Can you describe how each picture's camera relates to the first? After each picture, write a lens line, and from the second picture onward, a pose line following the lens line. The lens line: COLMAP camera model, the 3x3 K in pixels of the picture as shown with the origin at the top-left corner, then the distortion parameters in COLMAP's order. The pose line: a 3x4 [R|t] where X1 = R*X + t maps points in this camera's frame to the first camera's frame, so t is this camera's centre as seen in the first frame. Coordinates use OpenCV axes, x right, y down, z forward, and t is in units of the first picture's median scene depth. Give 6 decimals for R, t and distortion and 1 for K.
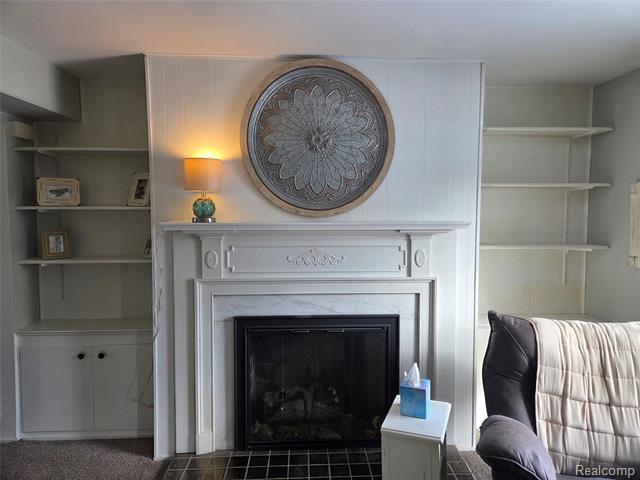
lens RADIAL K [[430.9, 0, 320.8], [0, 430.9, 236.9], [0, 0, 1]] dist [0.070030, -0.062409]
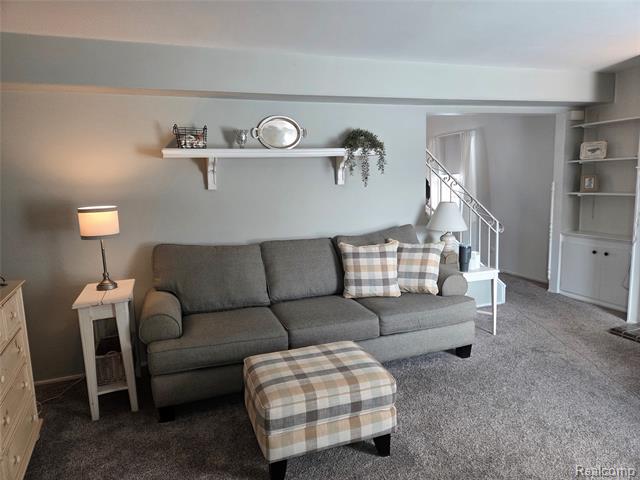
lens RADIAL K [[422.7, 0, 321.7], [0, 422.7, 242.8], [0, 0, 1]] dist [0.062945, -0.059980]
pose [[0.320996, 0.128204, -0.938363, 0.664065], [-0.019320, 0.991476, 0.128851, 0.055175], [0.946883, -0.023231, 0.320737, -0.504243]]
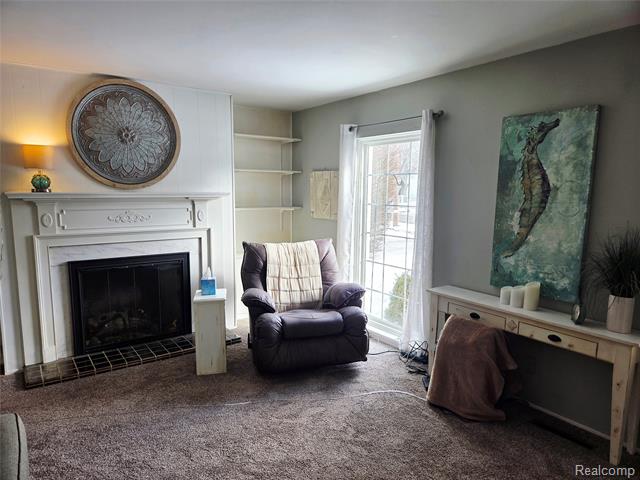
lens RADIAL K [[422.7, 0, 321.7], [0, 422.7, 242.8], [0, 0, 1]] dist [0.062945, -0.059980]
pose [[0.834962, -0.066053, 0.546328, -0.265420], [0.025897, 0.996387, 0.080888, 0.034864], [-0.549697, -0.053391, 0.833656, -0.570363]]
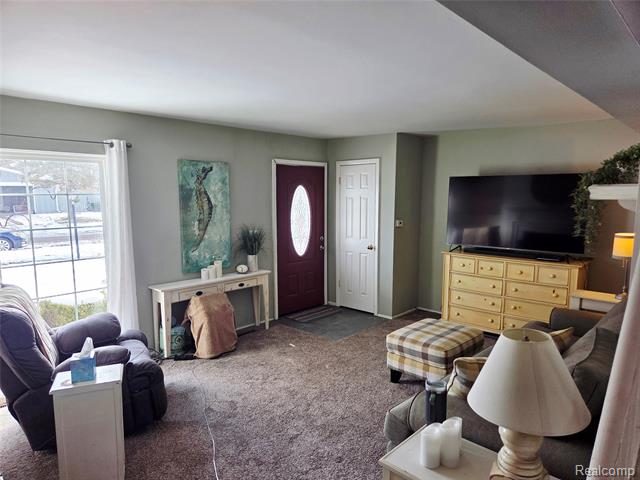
lens RADIAL K [[430.9, 0, 320.8], [0, 430.9, 236.9], [0, 0, 1]] dist [0.070030, -0.062409]
pose [[-0.713089, -0.072634, 0.697301, -0.821376], [0.042946, 0.988225, 0.146857, -0.115714], [-0.699757, 0.134668, -0.701573, 0.958478]]
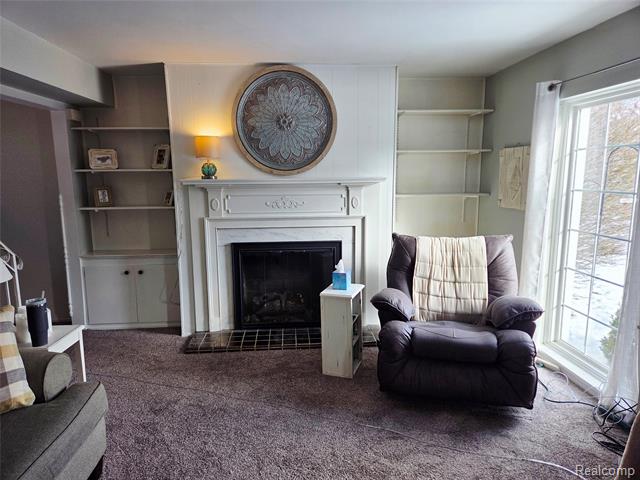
lens RADIAL K [[425.4, 0, 318.0], [0, 425.4, 238.5], [0, 0, 1]] dist [0.069284, -0.060778]
pose [[0.999368, -0.016081, 0.031690, 0.053084], [0.013088, 0.995627, 0.092492, 0.035745], [-0.033039, -0.092019, 0.995209, -0.474962]]
